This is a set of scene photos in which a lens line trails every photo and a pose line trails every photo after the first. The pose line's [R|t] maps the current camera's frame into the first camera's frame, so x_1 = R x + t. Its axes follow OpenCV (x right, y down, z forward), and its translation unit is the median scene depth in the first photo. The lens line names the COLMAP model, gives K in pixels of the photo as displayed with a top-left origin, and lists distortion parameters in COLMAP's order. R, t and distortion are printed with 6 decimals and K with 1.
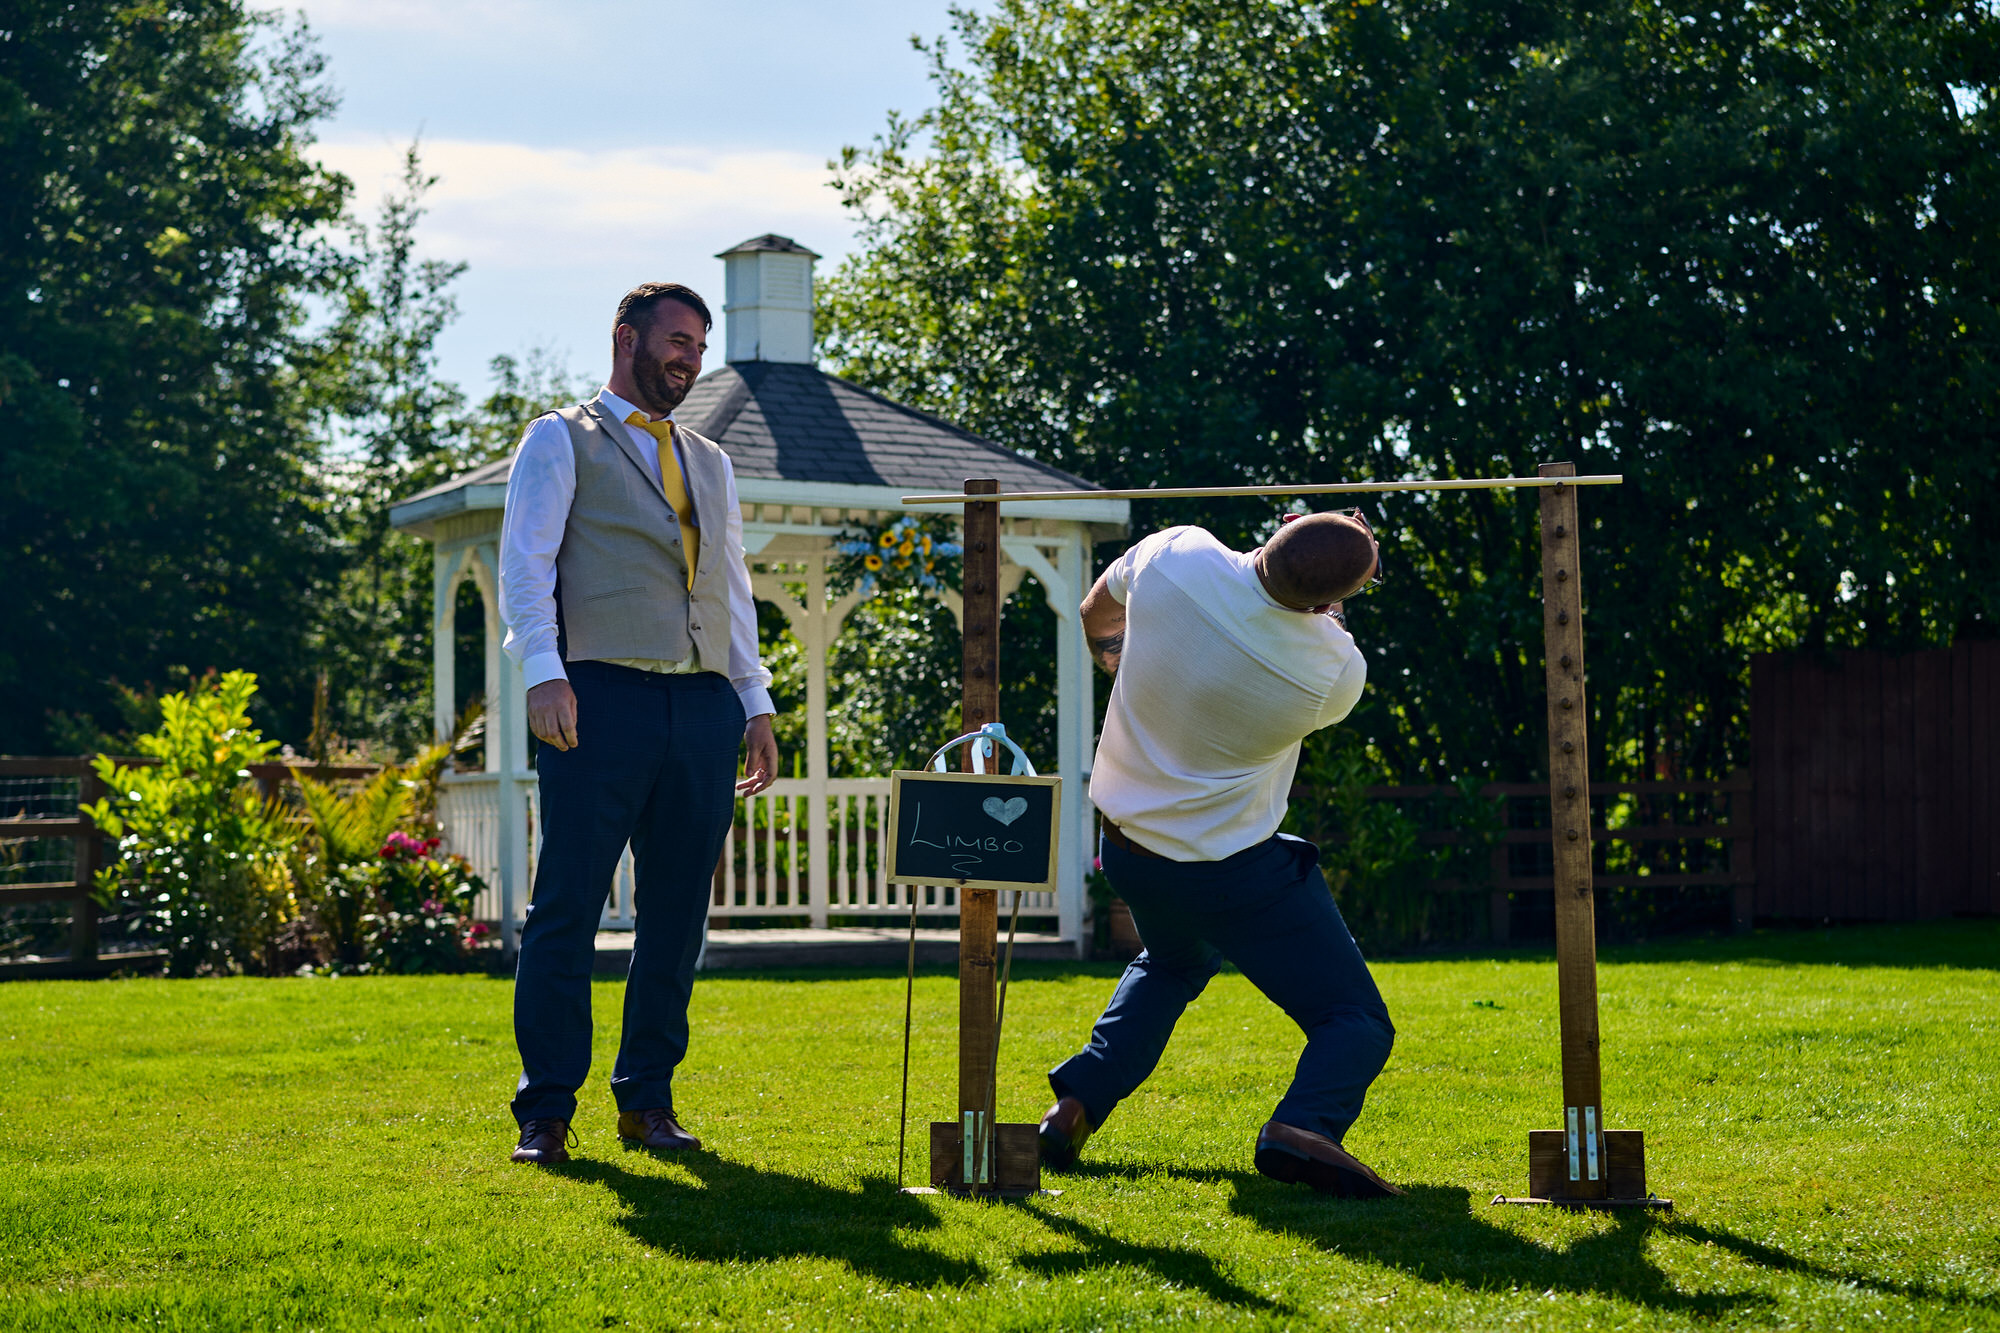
lens RADIAL K [[3077.2, 0, 1000.0], [0, 3077.2, 666.5], [0, 0, 1]] dist [0.020696, 0.000980]
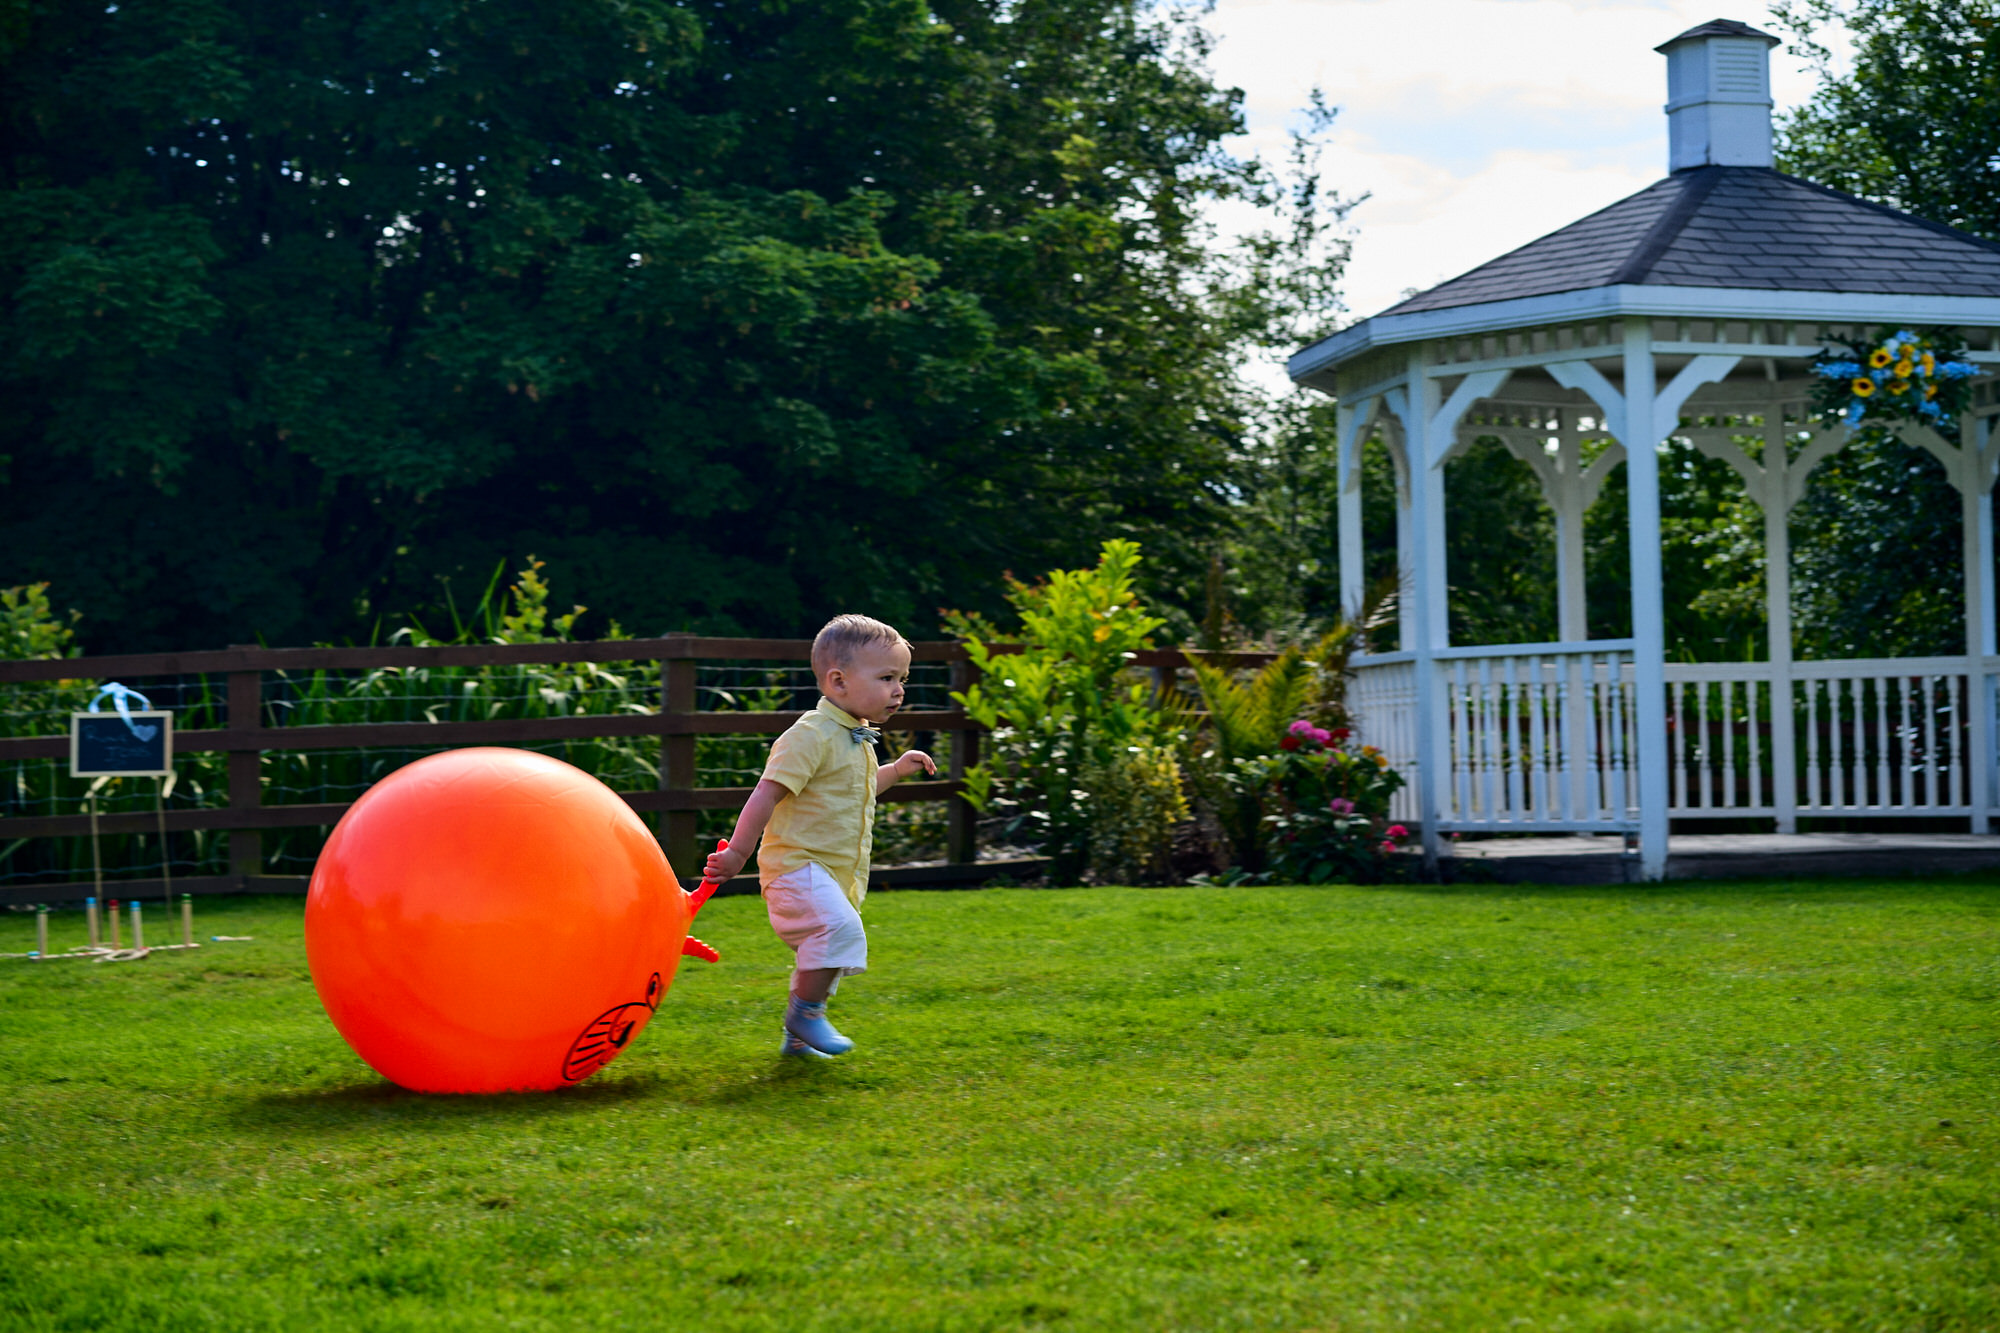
lens RADIAL K [[3013.6, 0, 1000.0], [0, 3013.6, 666.5], [0, 0, 1]] dist [-0.040941, -0.133275]
pose [[0.955766, -0.014745, -0.293759, -0.027022], [0.022871, 0.999444, 0.024246, 0.015987], [0.293238, -0.029892, 0.955572, 0.164384]]
